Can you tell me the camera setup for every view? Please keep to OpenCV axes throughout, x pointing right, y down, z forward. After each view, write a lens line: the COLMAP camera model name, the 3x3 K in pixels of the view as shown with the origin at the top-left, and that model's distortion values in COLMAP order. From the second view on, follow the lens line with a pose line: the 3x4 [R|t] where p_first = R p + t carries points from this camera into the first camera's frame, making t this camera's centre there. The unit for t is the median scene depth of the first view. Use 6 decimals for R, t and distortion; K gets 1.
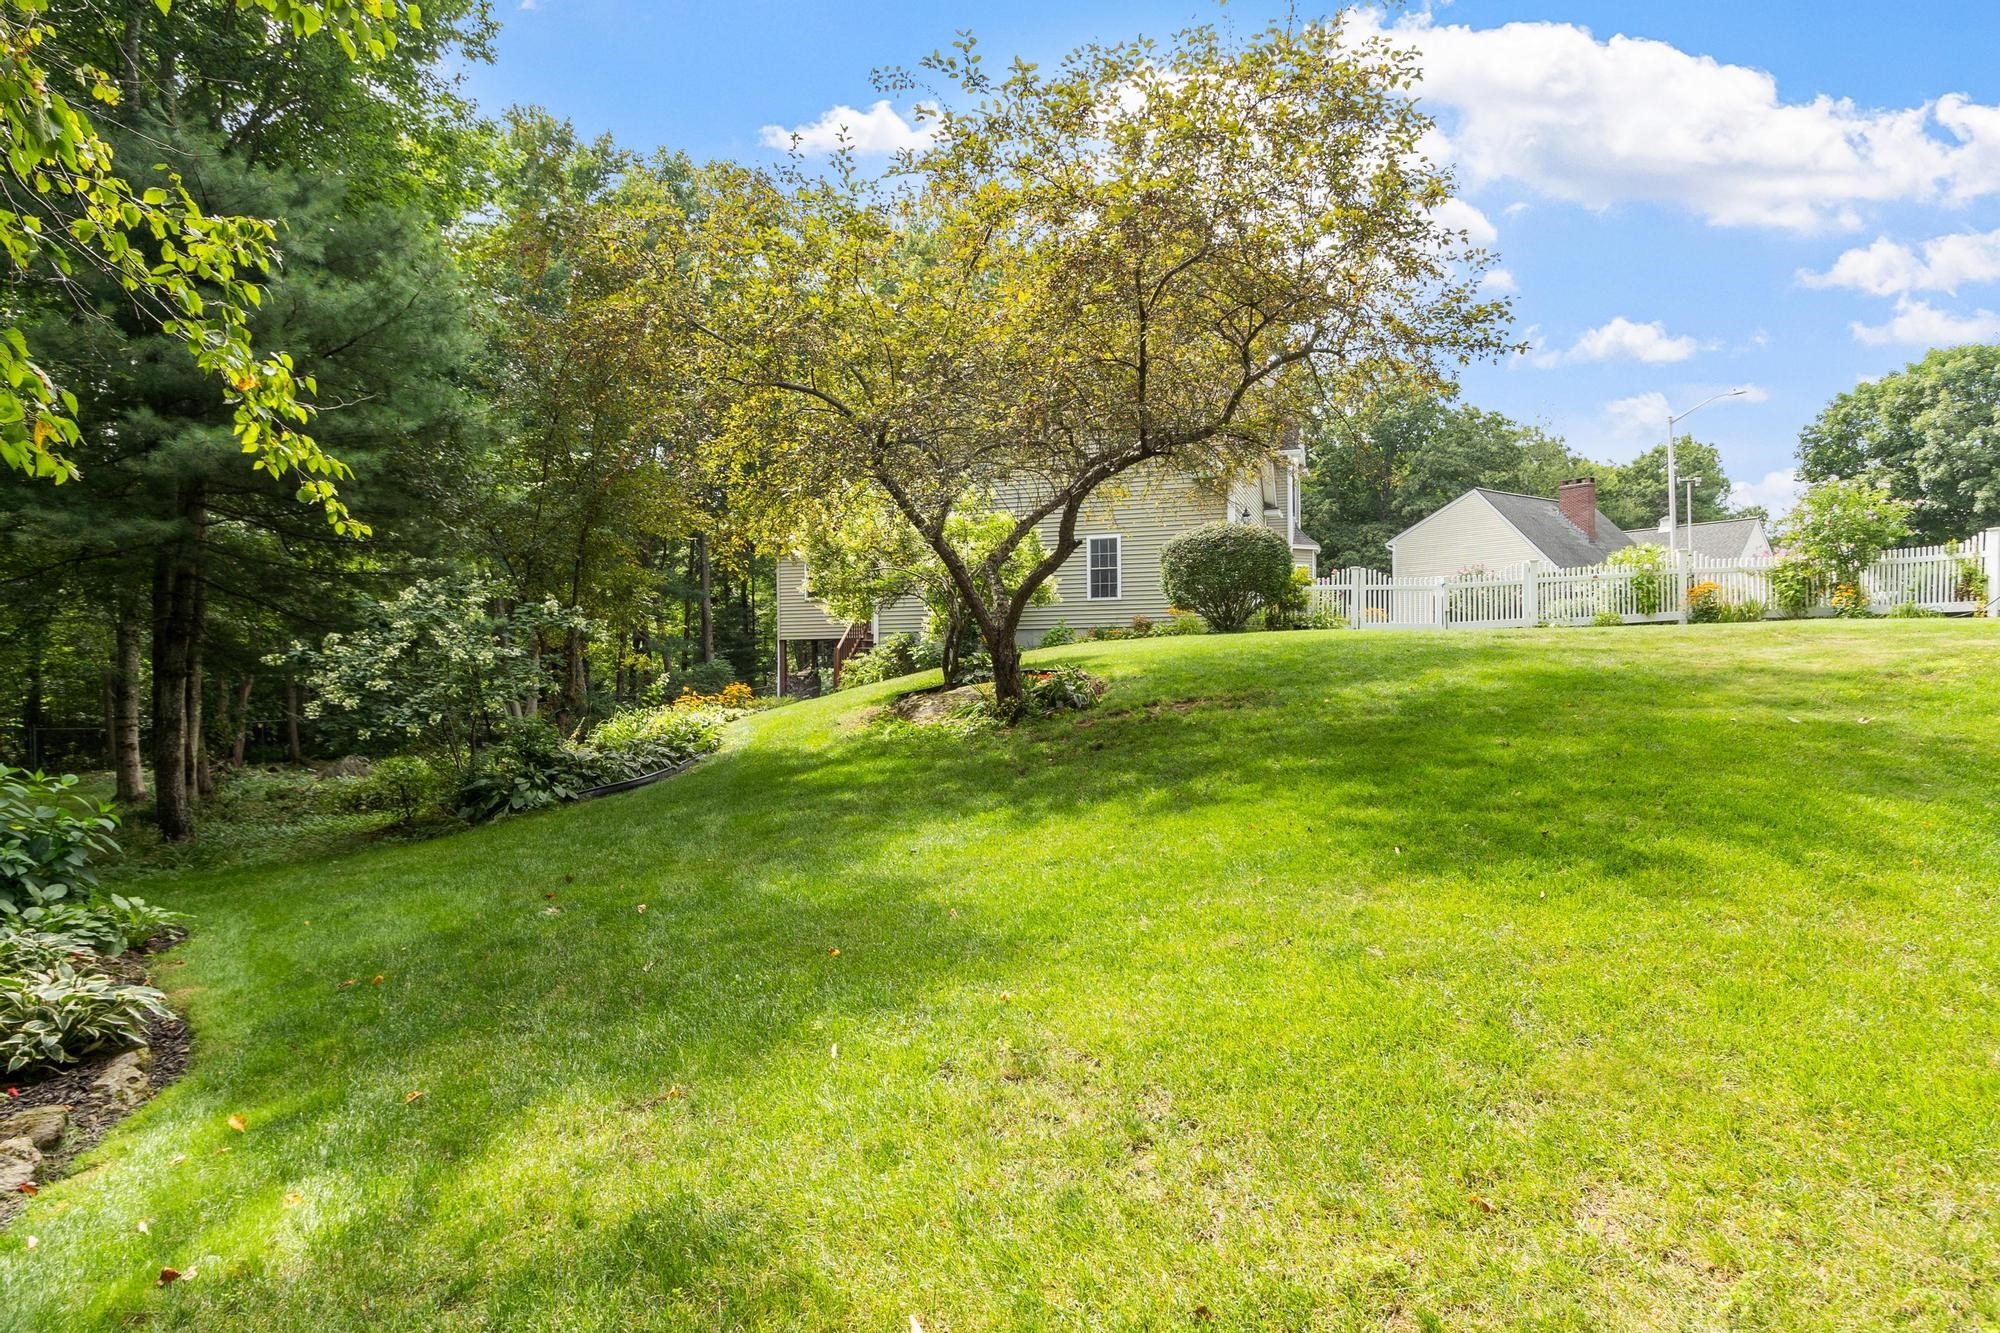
lens RADIAL K [[1100.8, 0, 995.1], [0, 1100.8, 692.5], [0, 0, 1]] dist [0.002352, 0.000483]
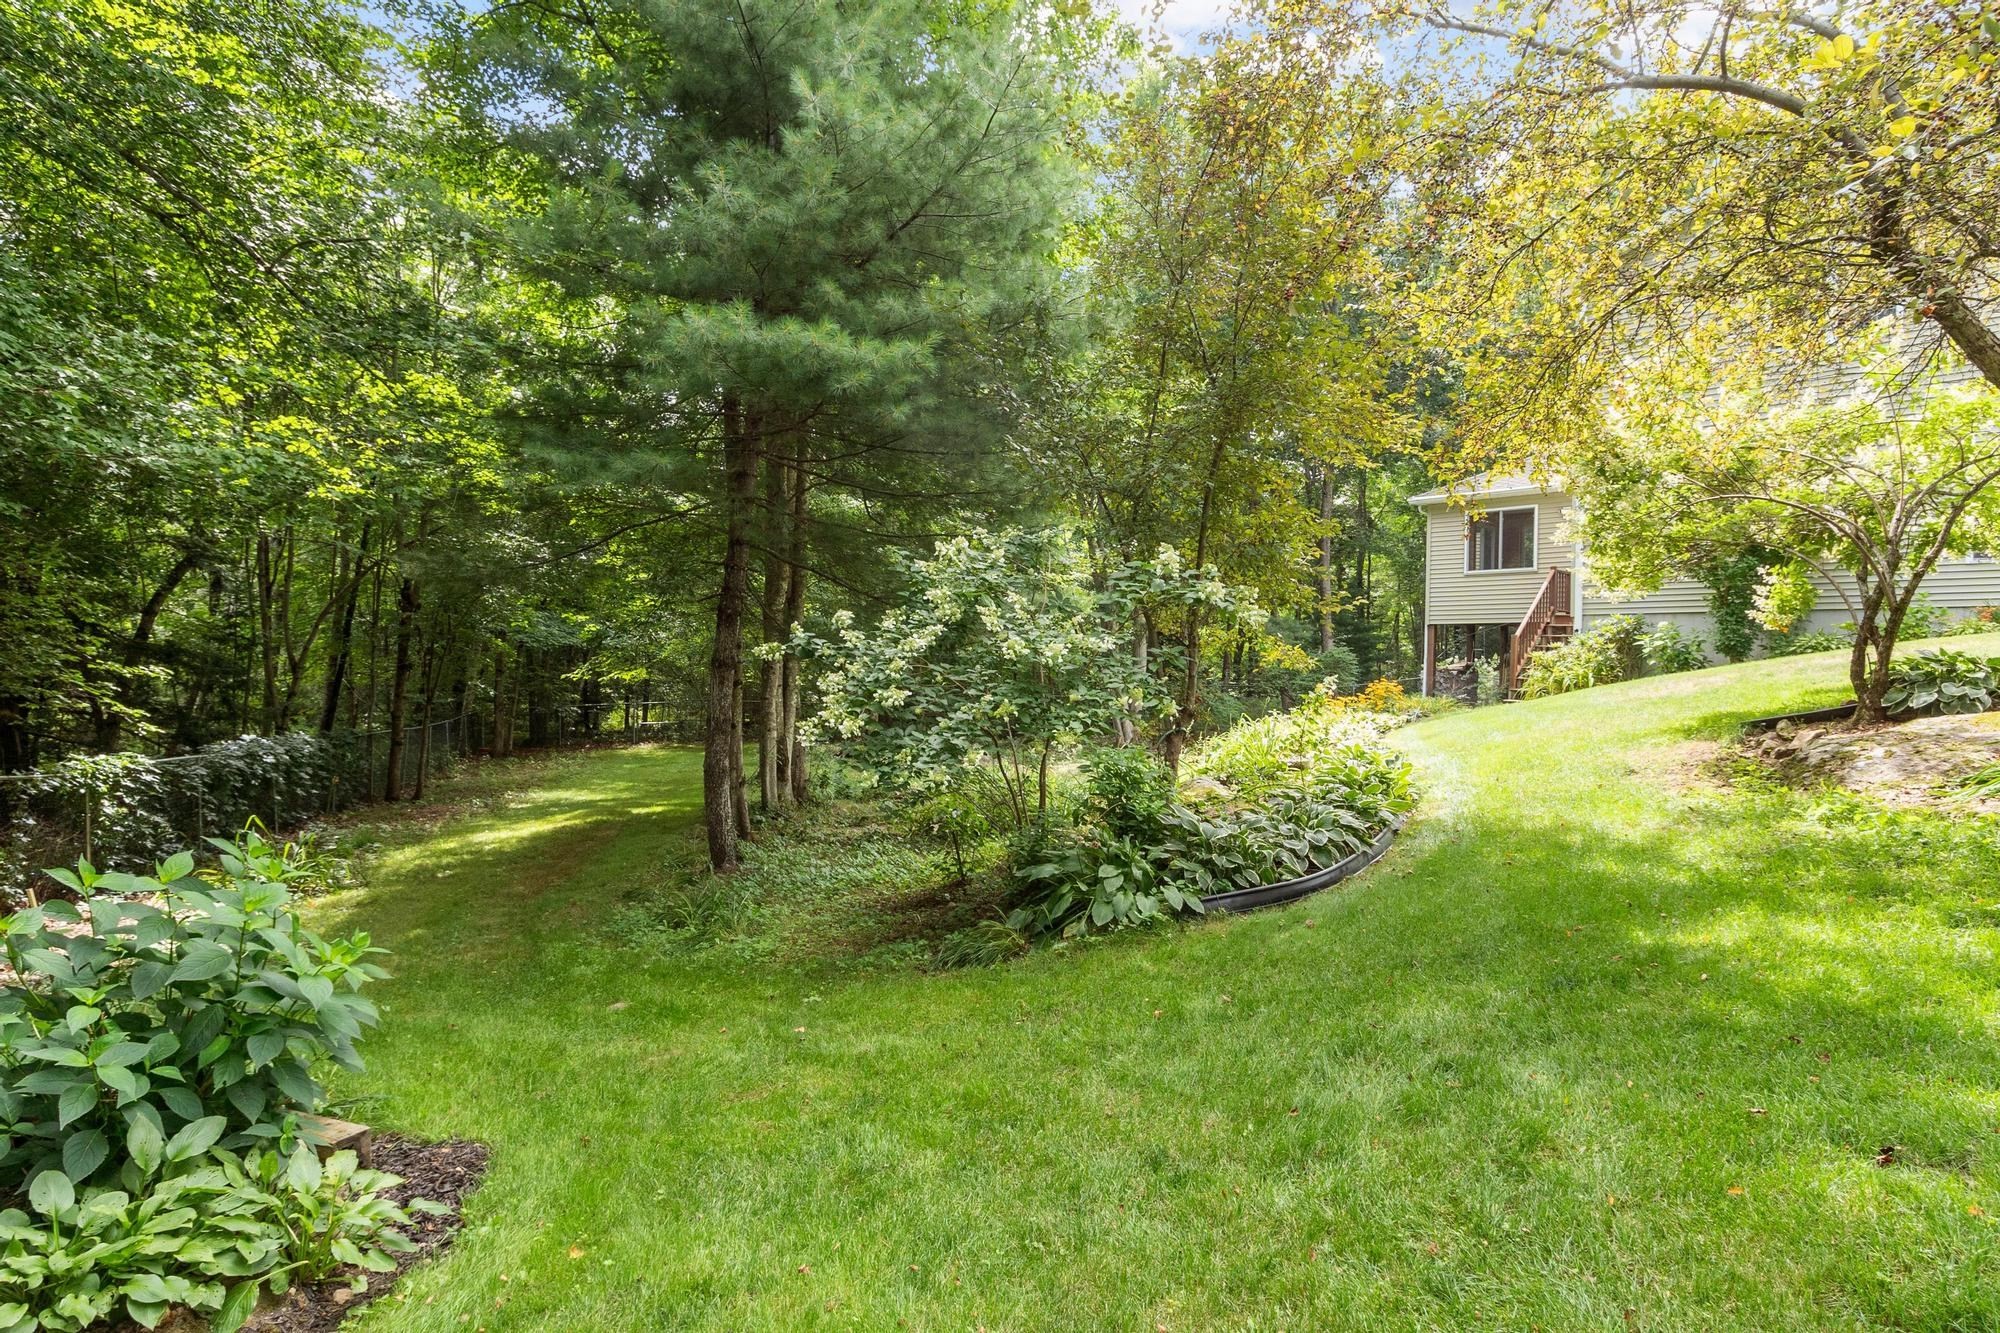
lens RADIAL K [[1100.8, 0, 995.1], [0, 1100.8, 692.5], [0, 0, 1]] dist [0.002352, 0.000483]
pose [[0.862938, 0.034262, -0.504147, -0.188875], [-0.027147, 0.999401, 0.021453, -0.020929], [0.504580, -0.004826, 0.863351, 0.458037]]
